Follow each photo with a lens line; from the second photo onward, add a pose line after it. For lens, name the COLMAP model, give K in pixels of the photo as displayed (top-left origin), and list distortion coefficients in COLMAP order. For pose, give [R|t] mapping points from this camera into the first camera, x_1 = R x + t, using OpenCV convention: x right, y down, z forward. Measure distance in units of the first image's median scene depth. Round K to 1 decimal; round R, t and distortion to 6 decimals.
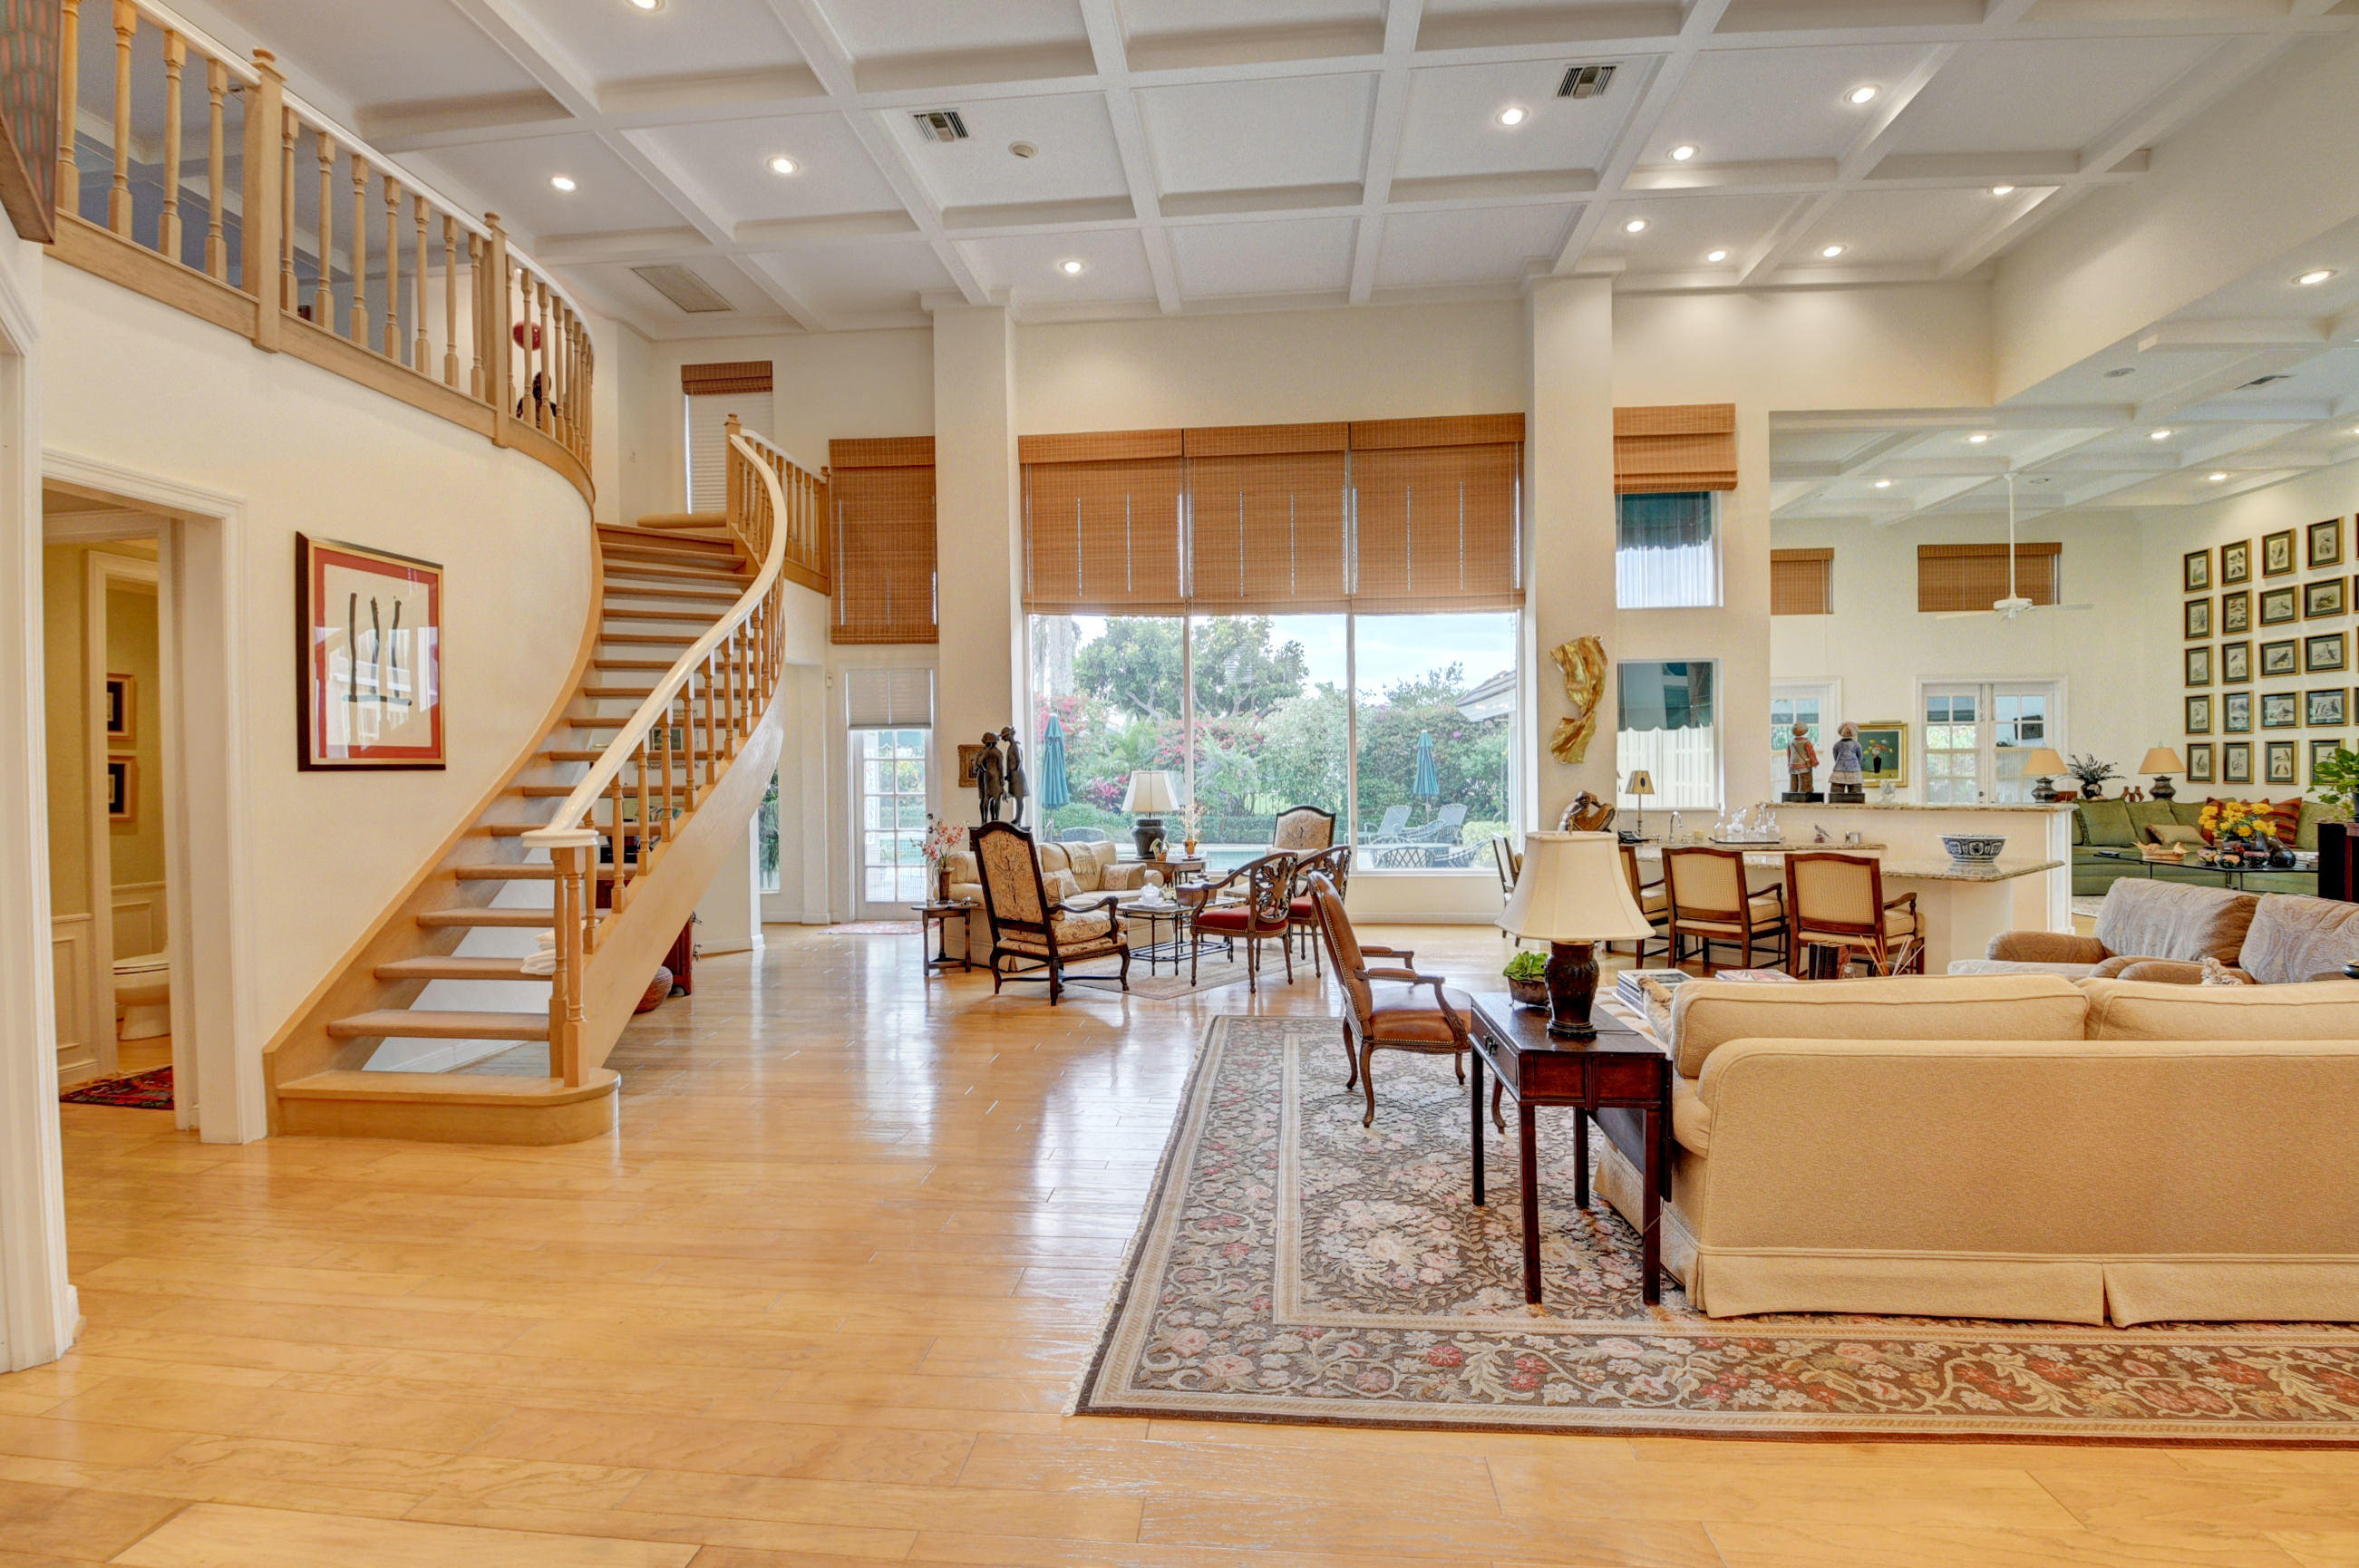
lens RADIAL K [[1091.9, 0, 1179.5], [0, 1091.9, 784.0], [0, 0, 1]] dist [-0.001452, -0.000216]
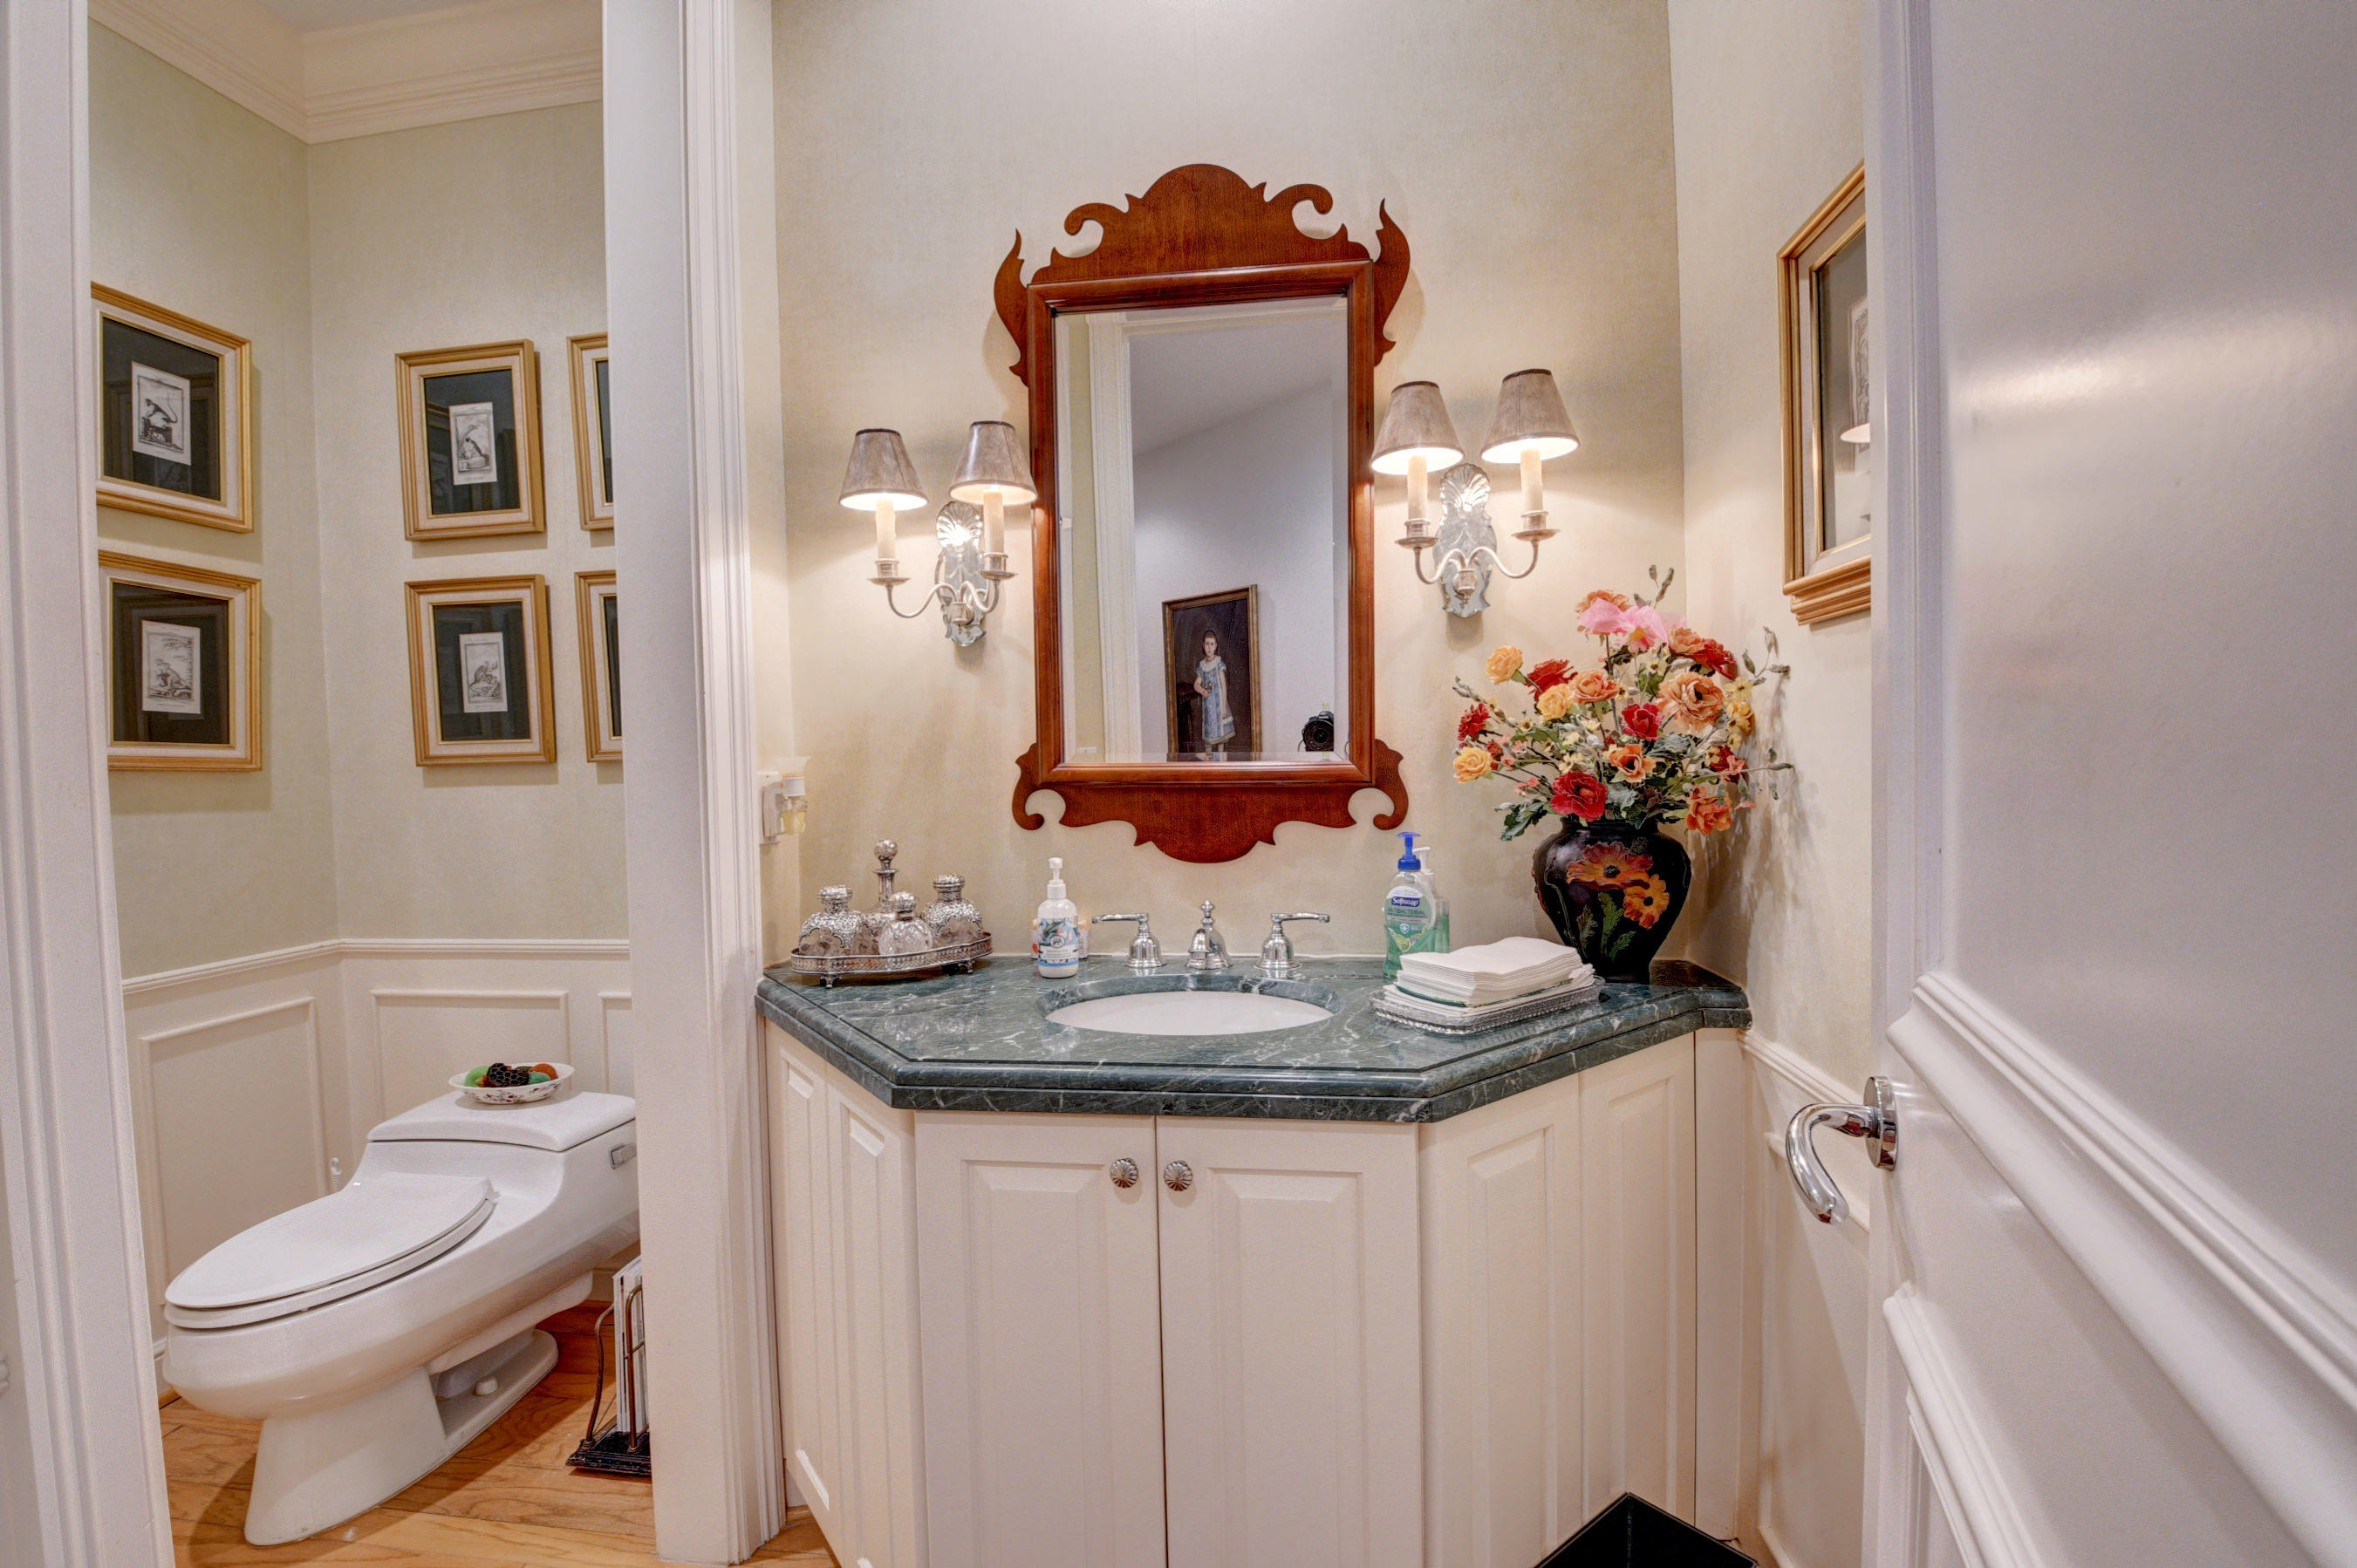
lens RADIAL K [[1091.0, 0, 1178.5], [0, 1091.0, 784.0], [0, 0, 1]] dist [-0.001452, -0.000216]
pose [[0.057729, -0.022897, 0.998070, -0.862409], [0.034418, 0.999188, 0.020932, 0.027585], [-0.997739, 0.033143, 0.058470, 0.465294]]
